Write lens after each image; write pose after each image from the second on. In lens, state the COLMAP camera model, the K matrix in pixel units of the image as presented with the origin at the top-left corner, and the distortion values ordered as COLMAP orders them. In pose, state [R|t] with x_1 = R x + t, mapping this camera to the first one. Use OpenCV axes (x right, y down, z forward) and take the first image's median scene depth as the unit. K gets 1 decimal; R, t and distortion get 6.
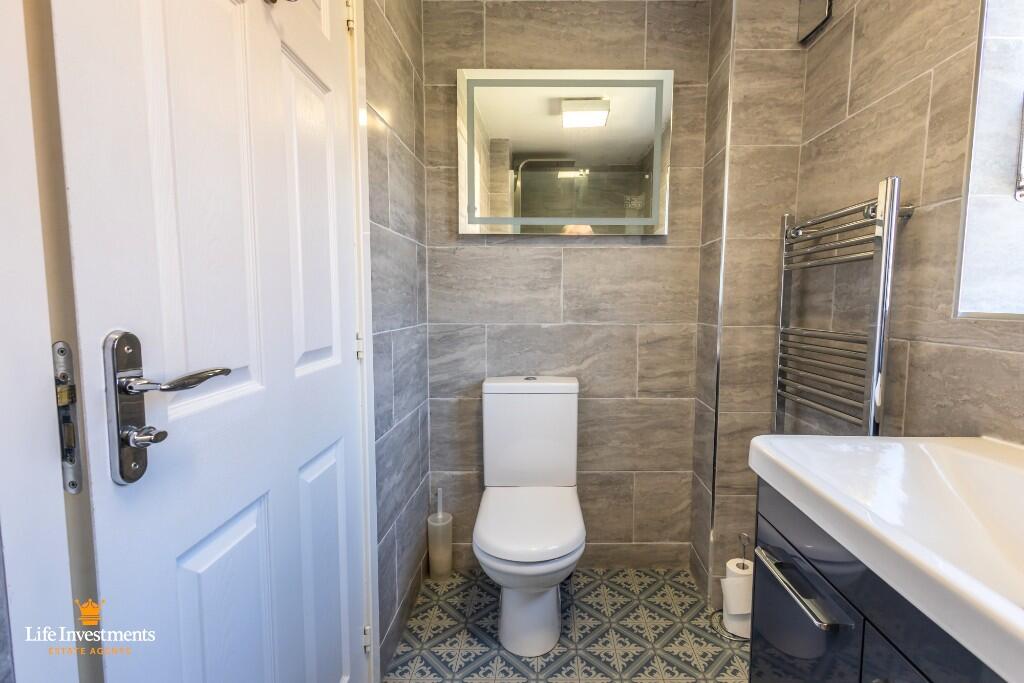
lens RADIAL K [[473.4, 0, 515.5], [0, 473.4, 343.8], [0, 0, 1]] dist [0.000650, 0.000099]
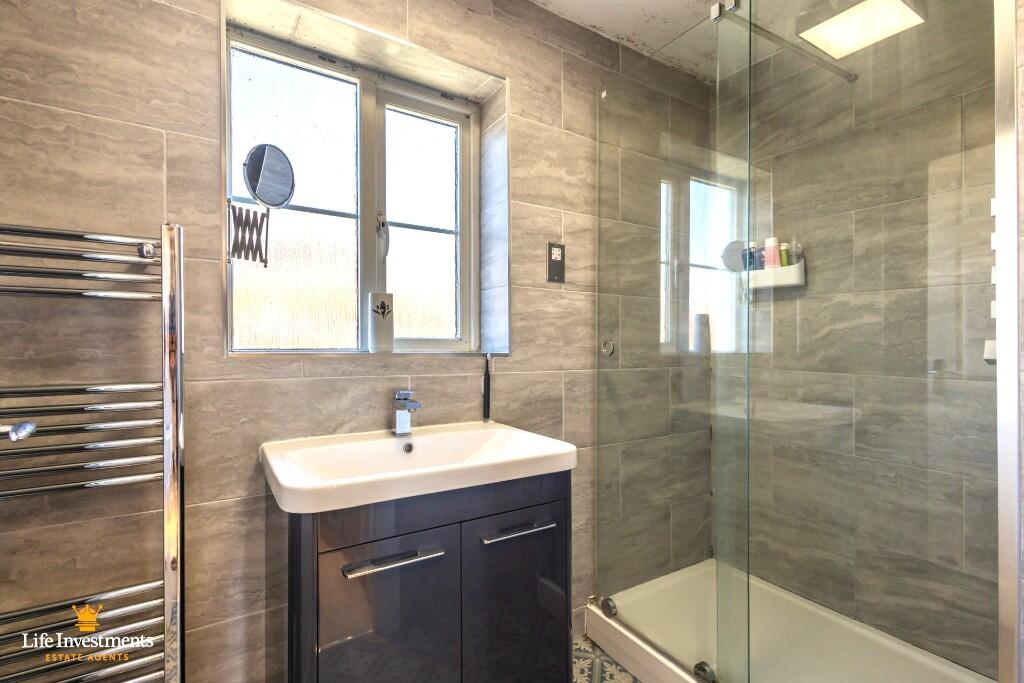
lens RADIAL K [[473.4, 0, 514.8], [0, 473.4, 344.3], [0, 0, 1]] dist [0.000650, 0.000099]
pose [[-0.564621, -0.000744, 0.825350, -0.485205], [0.072280, 0.996113, 0.050345, -0.095357], [-0.822179, 0.088082, -0.562372, 1.034550]]
